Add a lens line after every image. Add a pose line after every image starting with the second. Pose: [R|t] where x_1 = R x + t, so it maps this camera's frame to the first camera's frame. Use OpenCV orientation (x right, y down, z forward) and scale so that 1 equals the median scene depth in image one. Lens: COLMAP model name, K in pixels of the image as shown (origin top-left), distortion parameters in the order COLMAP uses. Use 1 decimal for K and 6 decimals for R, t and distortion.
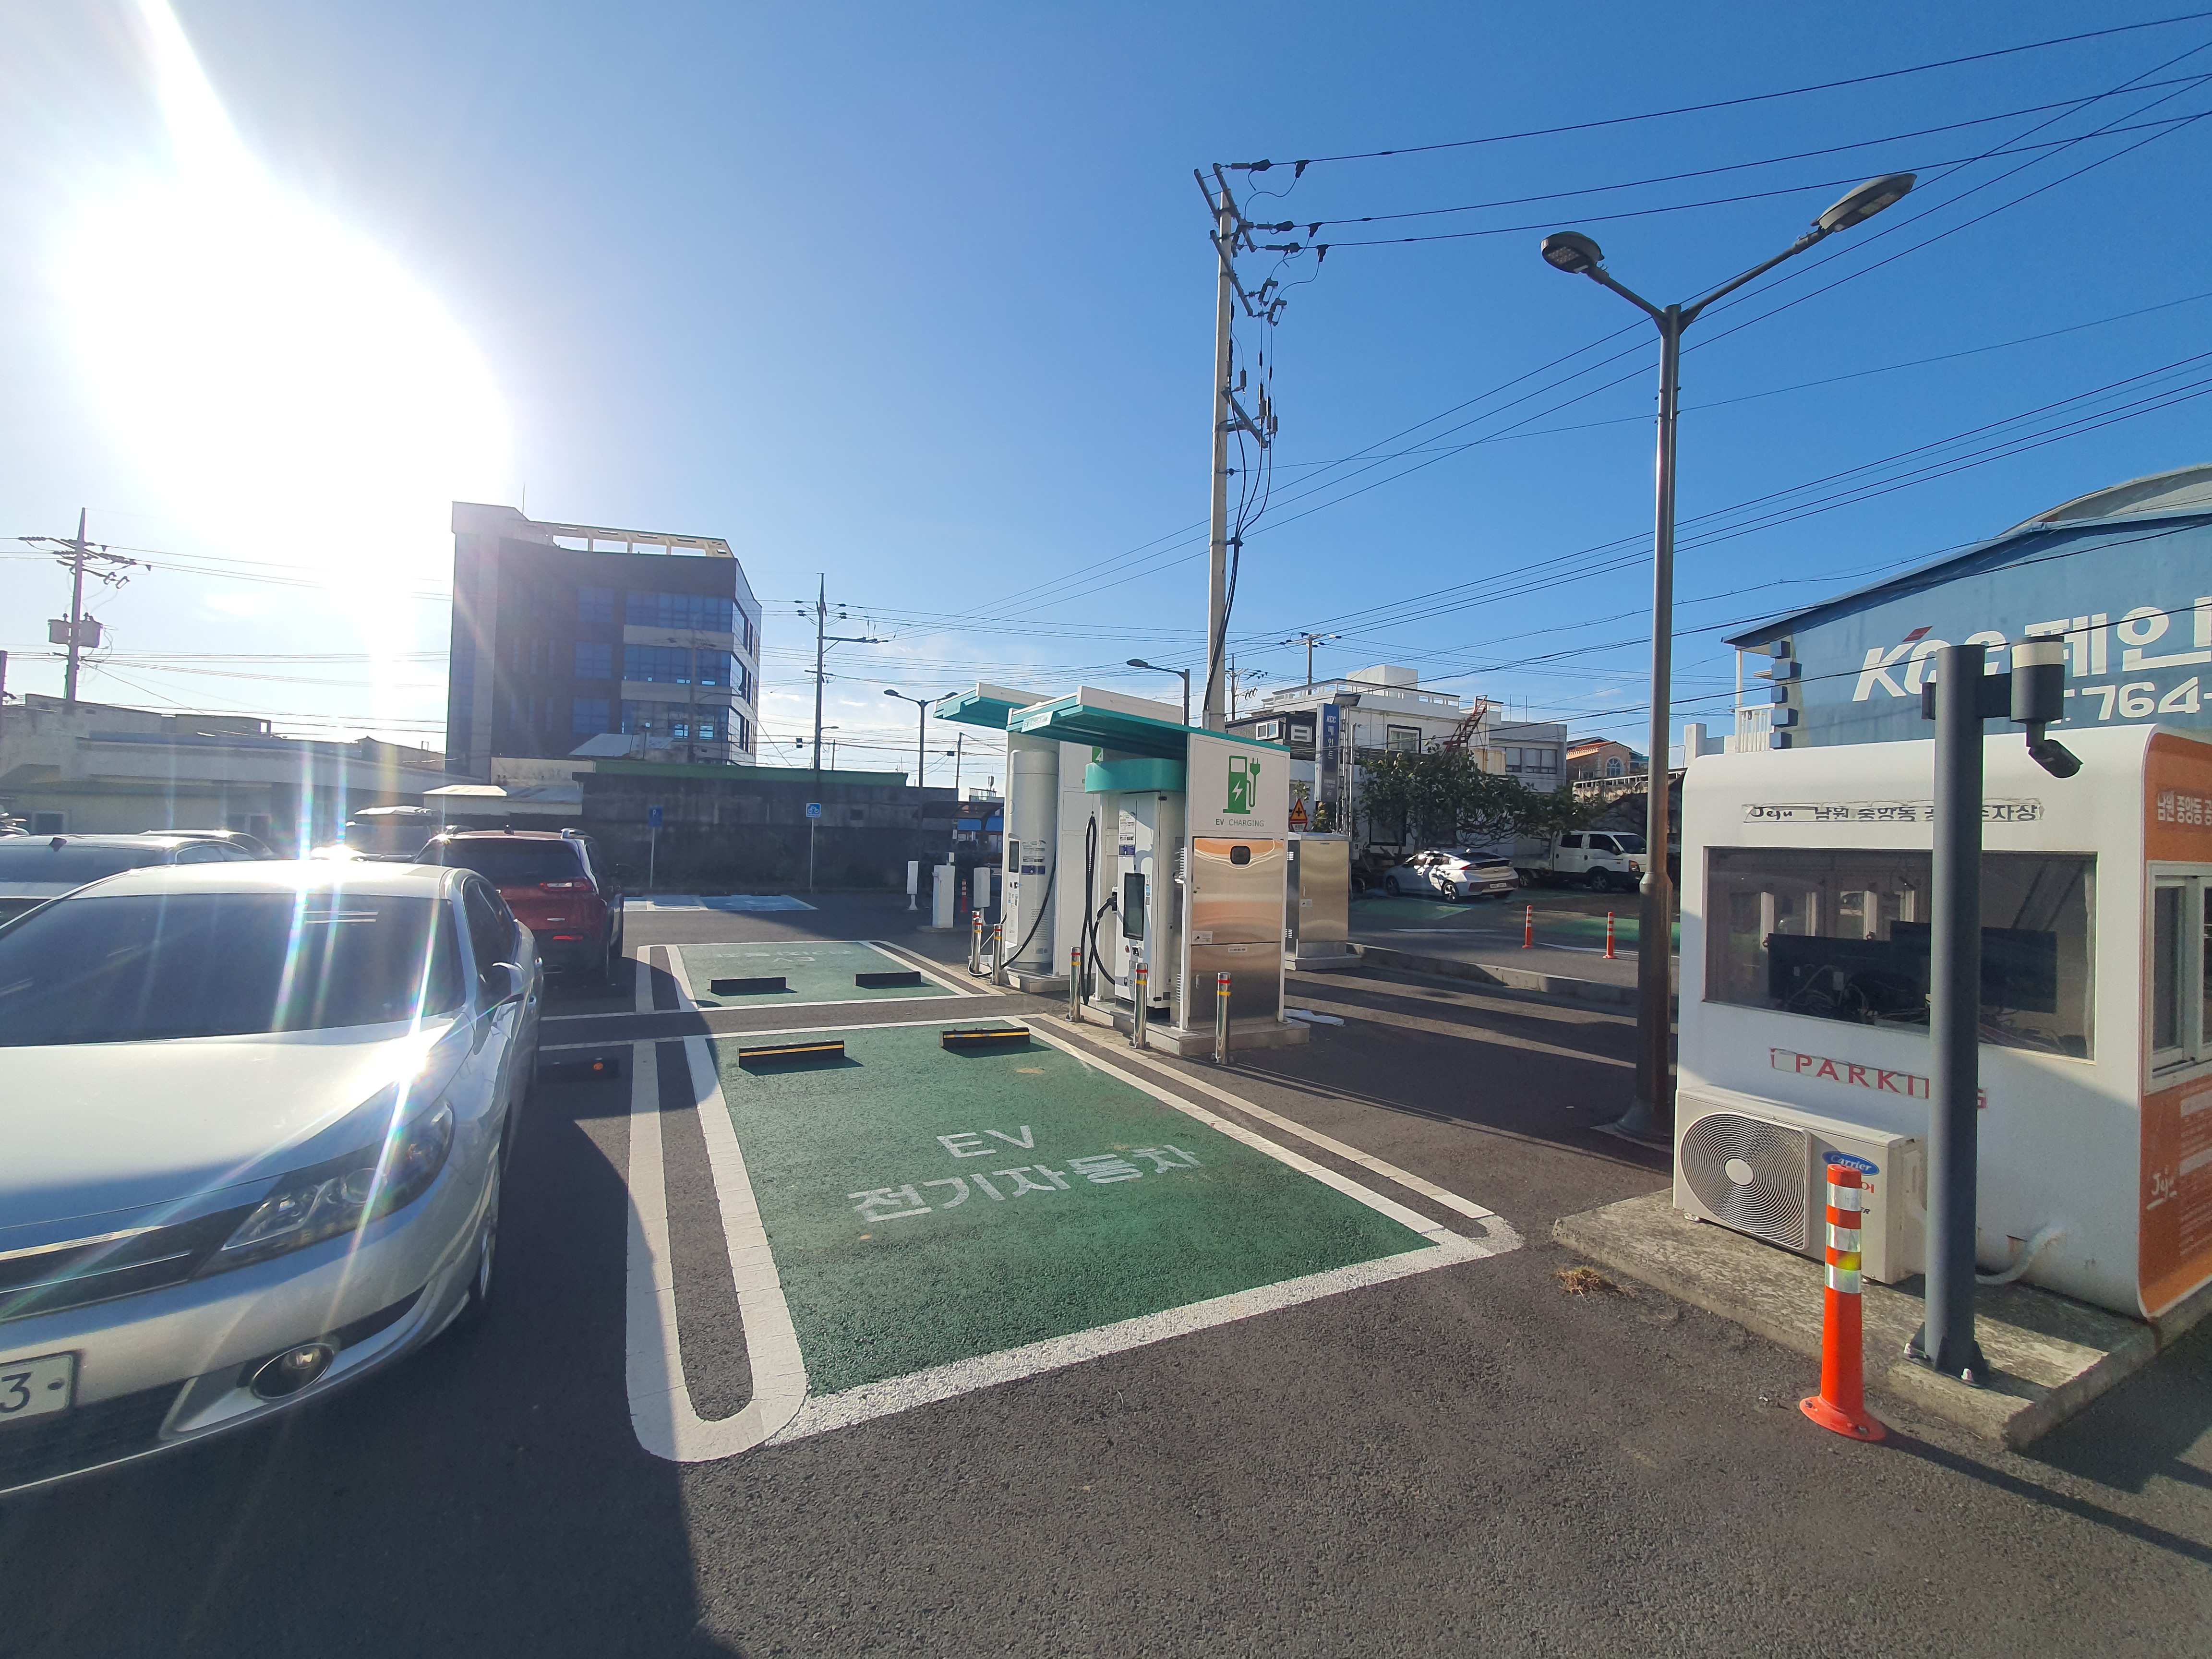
lens RADIAL K [[887.9, 0, 1096.2], [0, 887.9, 835.1], [0, 0, 1]] dist [-0.002602, -0.000470]
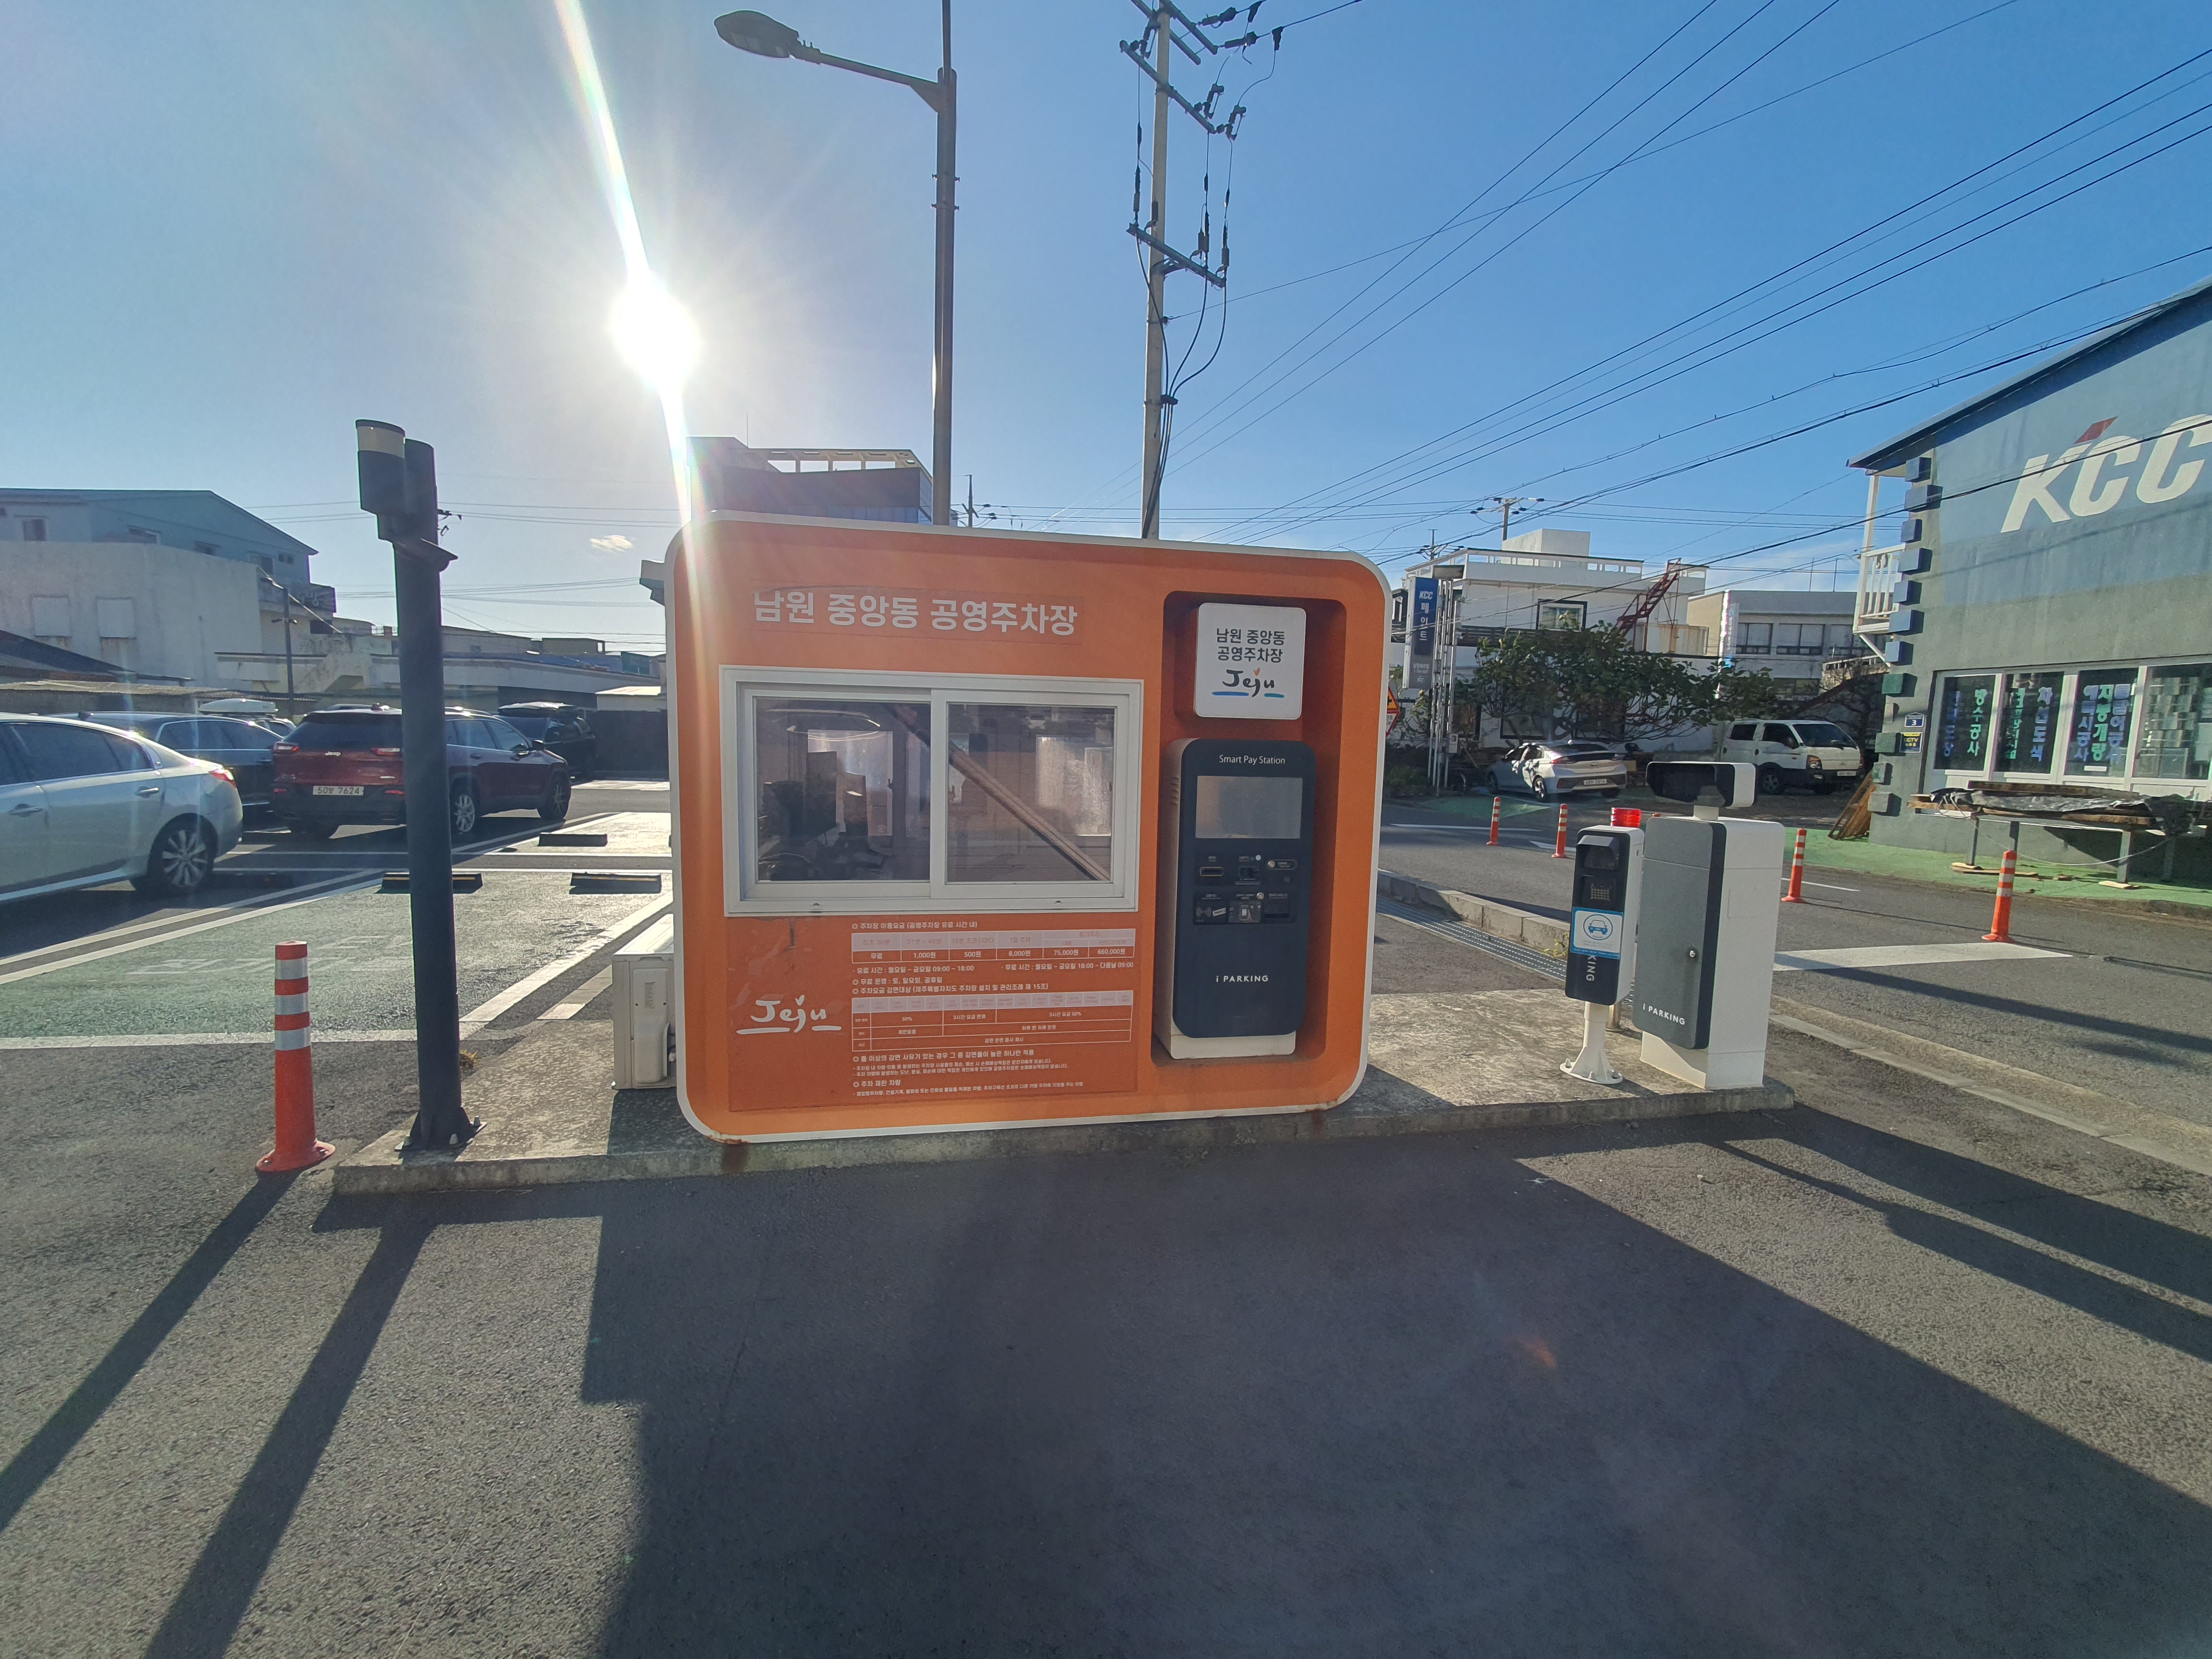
lens RADIAL K [[887.9, 0, 1081.9], [0, 887.9, 836.9], [0, 0, 1]] dist [-0.002602, -0.000470]
pose [[0.957446, 0.030621, -0.286985, 0.216875], [0.001605, 0.993776, 0.111389, 0.012612], [0.288609, -0.107109, 0.951437, 0.025468]]
